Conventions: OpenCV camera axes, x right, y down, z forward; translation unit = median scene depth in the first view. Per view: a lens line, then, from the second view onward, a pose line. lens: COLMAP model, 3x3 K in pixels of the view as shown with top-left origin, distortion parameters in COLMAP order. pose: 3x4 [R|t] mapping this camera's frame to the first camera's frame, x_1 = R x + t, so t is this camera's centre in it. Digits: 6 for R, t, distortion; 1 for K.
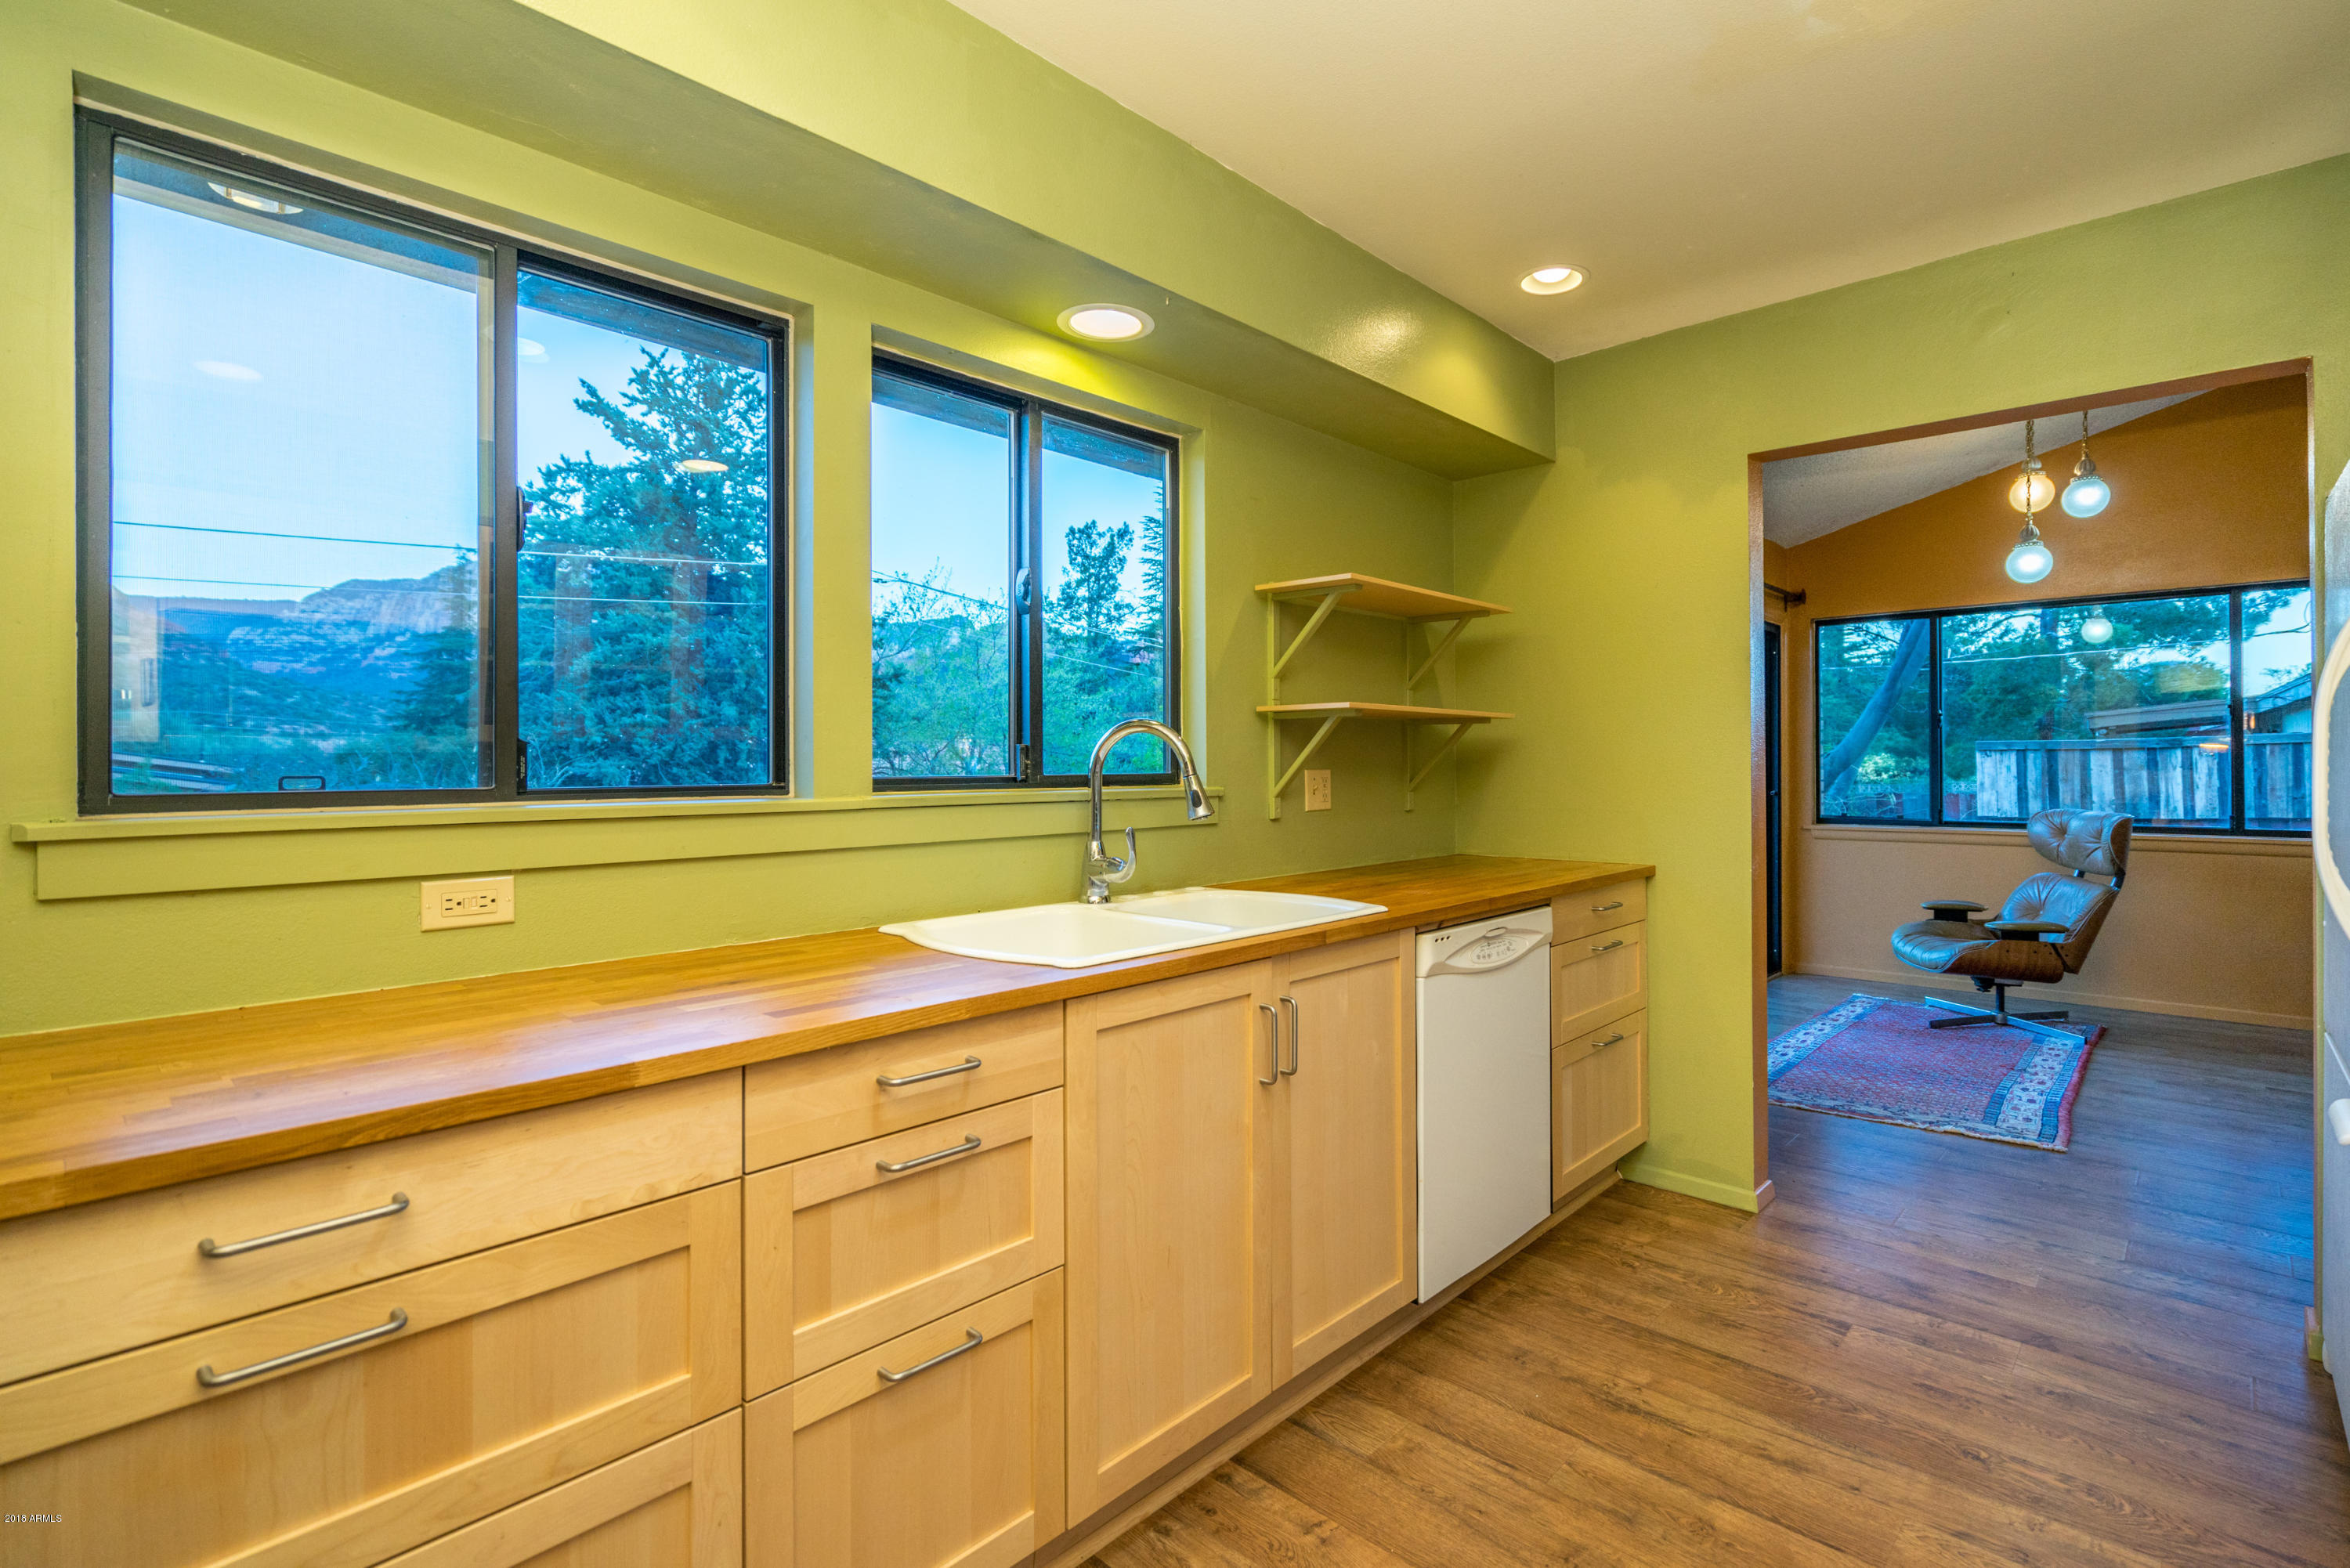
lens RADIAL K [[1096.8, 0, 1175.0], [0, 1096.8, 784.0], [0, 0, 1]] dist [-0.030938, 0.000017]
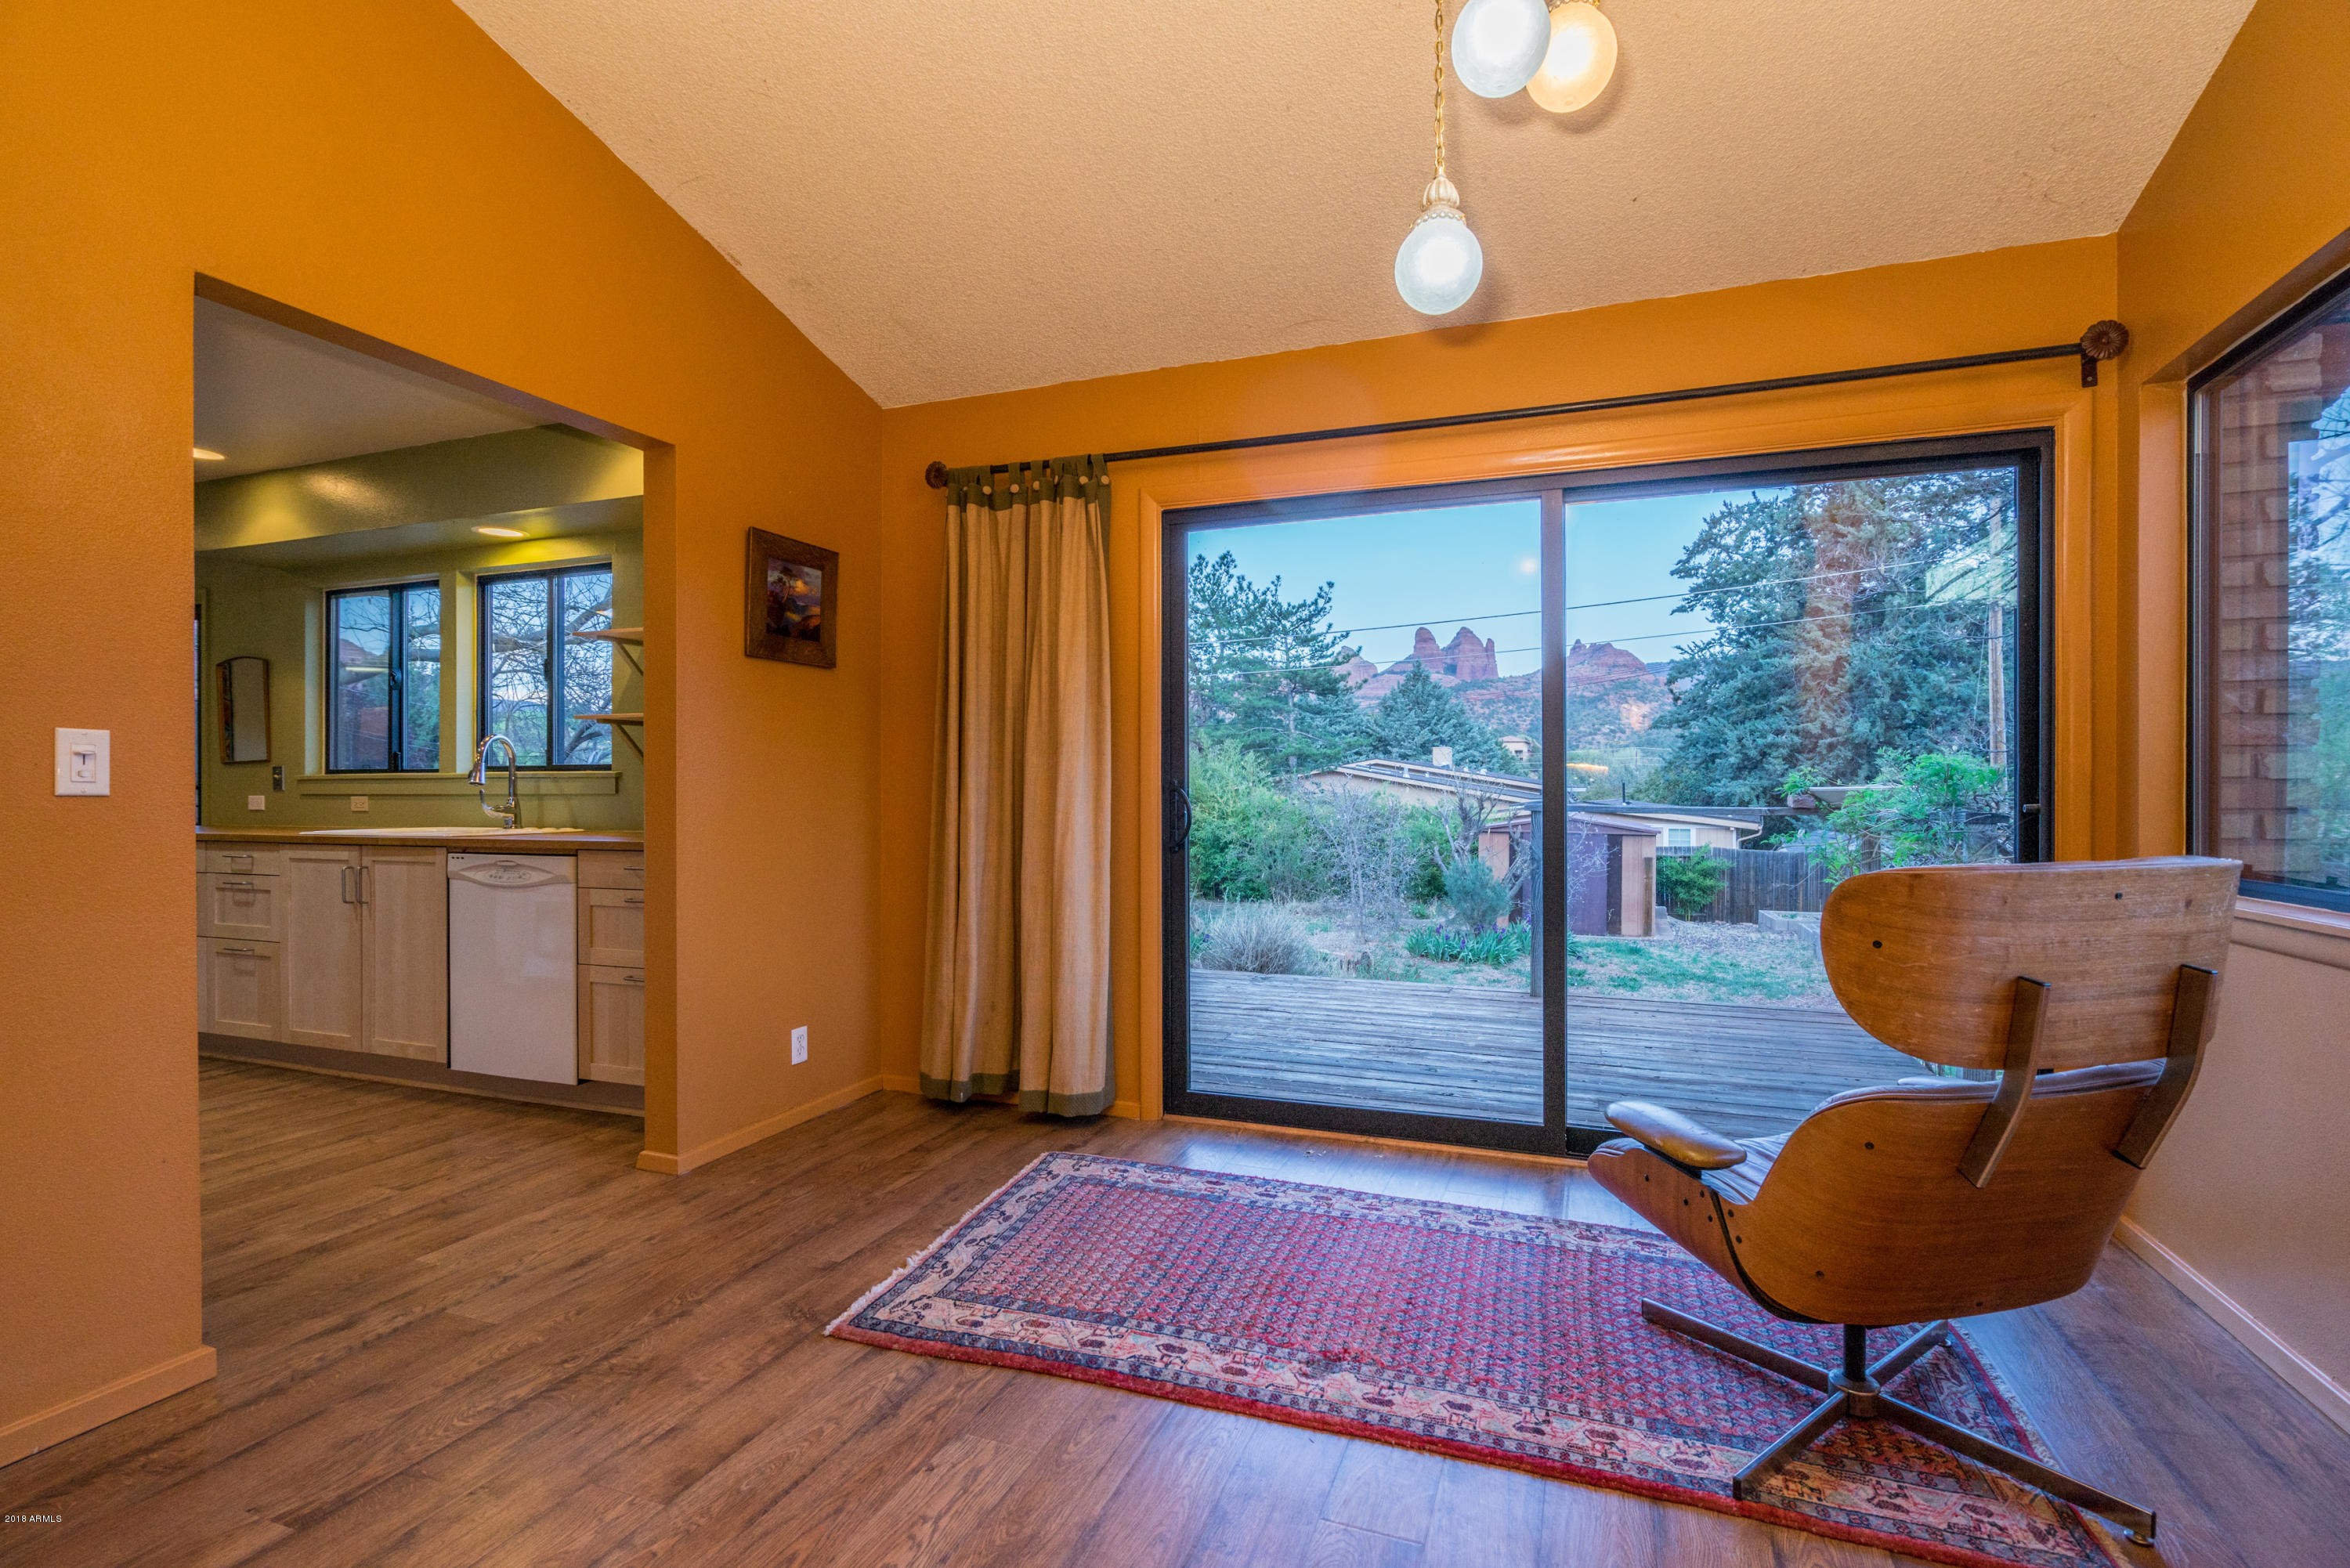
lens RADIAL K [[1054.8, 0, 1174.8], [0, 1054.8, 793.7], [0, 0, 1]] dist [-0.002047, 0.000799]
pose [[0.399083, 0.004061, -0.916906, 2.012847], [-0.017694, 0.999838, -0.003273, 0.026263], [0.916744, 0.017530, 0.399090, 1.262186]]
